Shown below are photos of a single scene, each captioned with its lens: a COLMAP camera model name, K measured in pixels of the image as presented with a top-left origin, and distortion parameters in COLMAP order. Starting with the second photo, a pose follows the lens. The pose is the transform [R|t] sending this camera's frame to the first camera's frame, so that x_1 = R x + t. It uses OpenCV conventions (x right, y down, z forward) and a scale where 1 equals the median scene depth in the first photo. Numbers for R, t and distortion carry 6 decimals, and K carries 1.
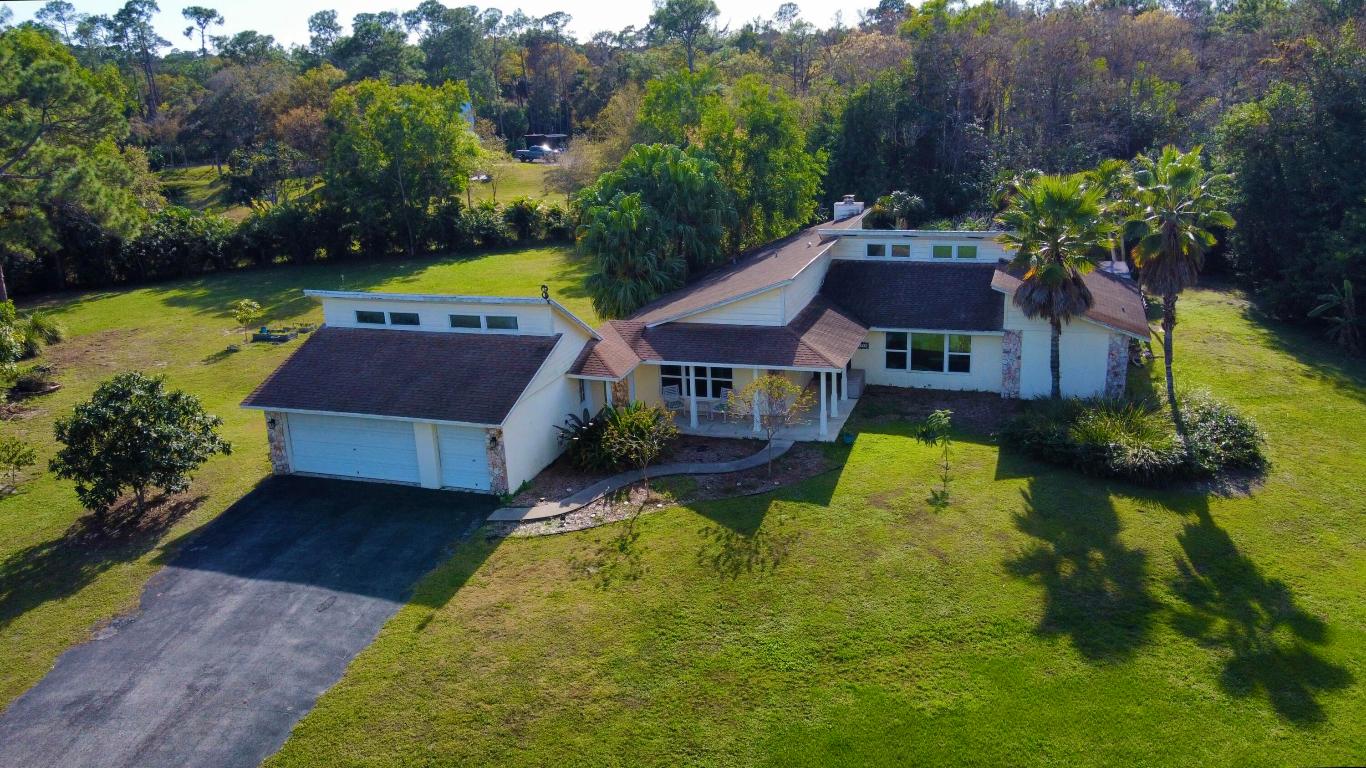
lens RADIAL K [[1107.6, 0, 686.3], [0, 1107.6, 364.1], [0, 0, 1]] dist [-0.000111, -0.000047]
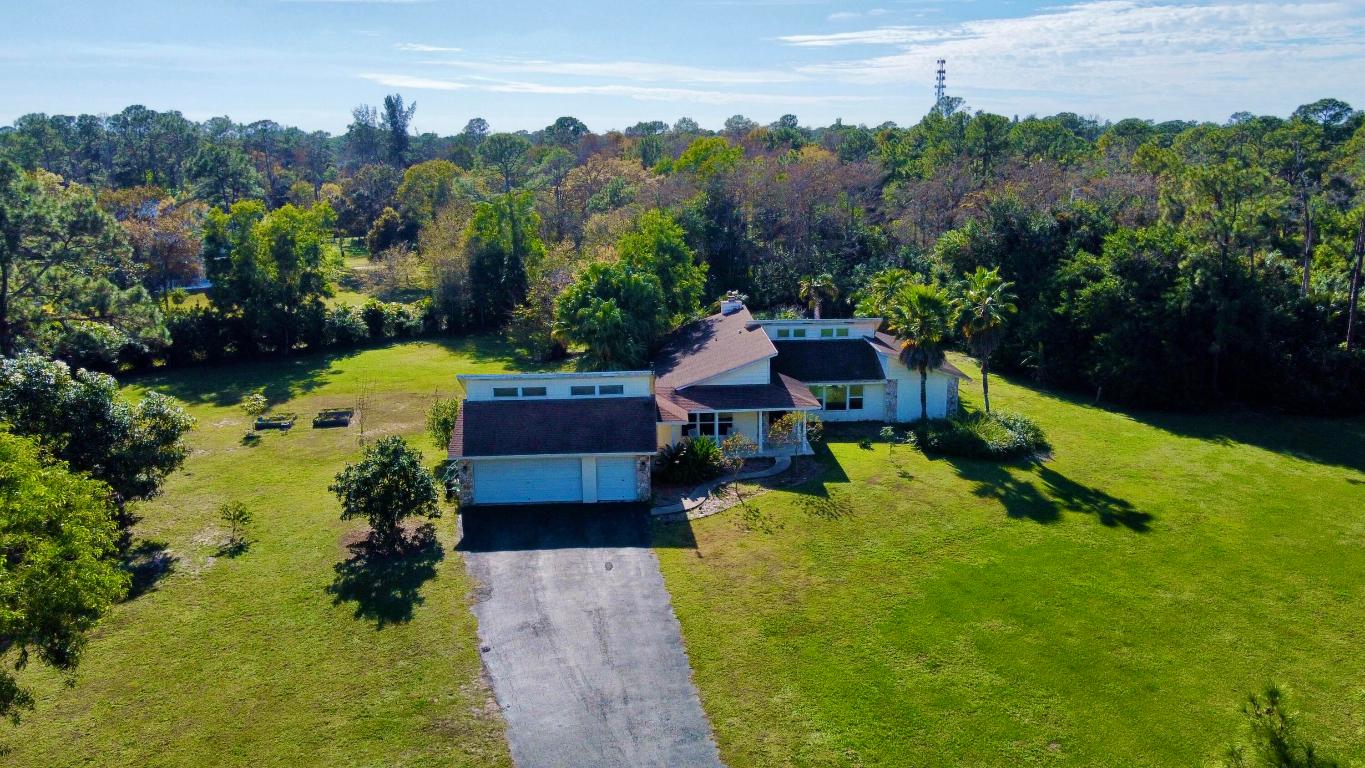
lens RADIAL K [[1106.8, 0, 685.8], [0, 1106.8, 364.2], [0, 0, 1]] dist [-0.000111, -0.000047]
pose [[0.933165, -0.045614, 0.356542, -0.559806], [0.073825, 0.995090, -0.065915, 0.031412], [-0.351785, 0.087831, 0.931951, -0.394420]]
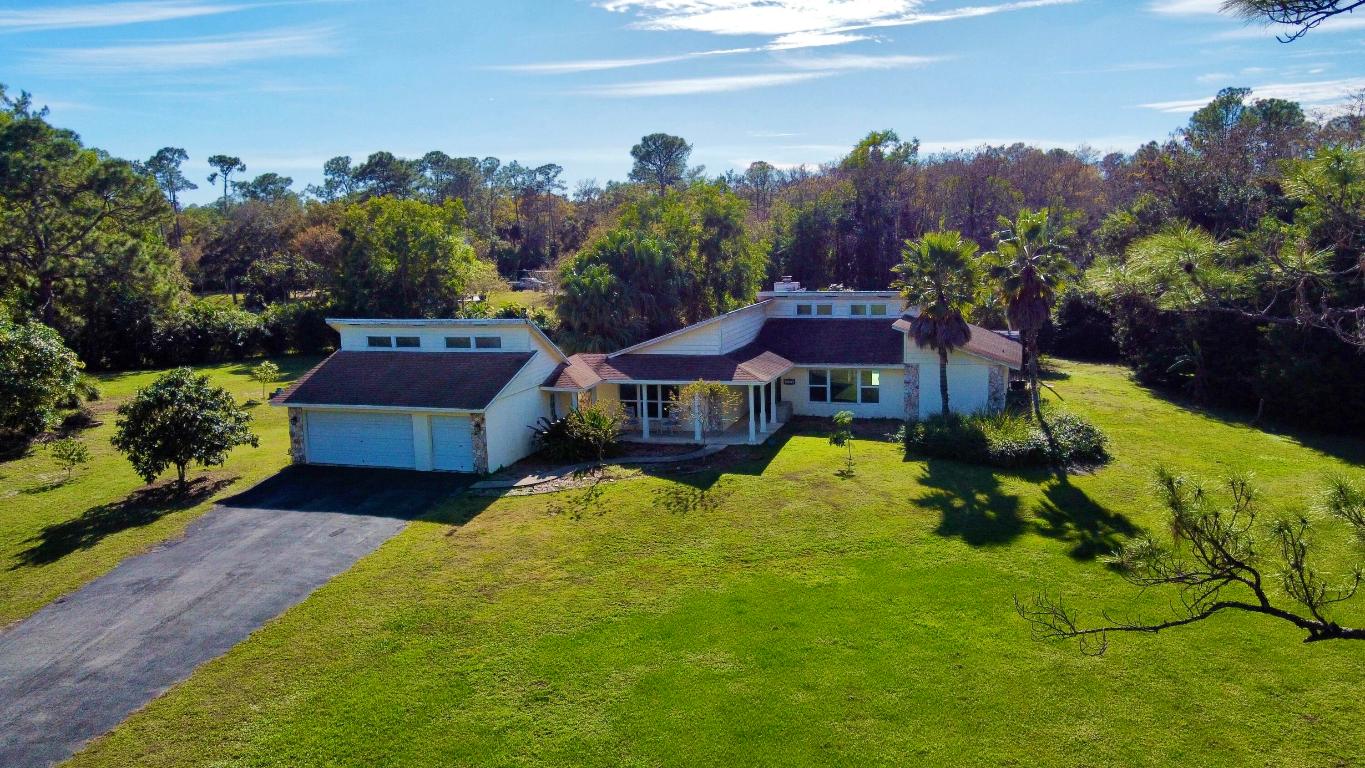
lens RADIAL K [[1081.9, 0, 691.0], [0, 1081.9, 356.1], [0, 0, 1]] dist [-0.013008, 0.015830]
pose [[0.999757, 0.013274, 0.017613, 0.033637], [-0.010407, 0.988028, -0.153921, 0.147453], [-0.019445, 0.153700, 0.987926, -0.166960]]
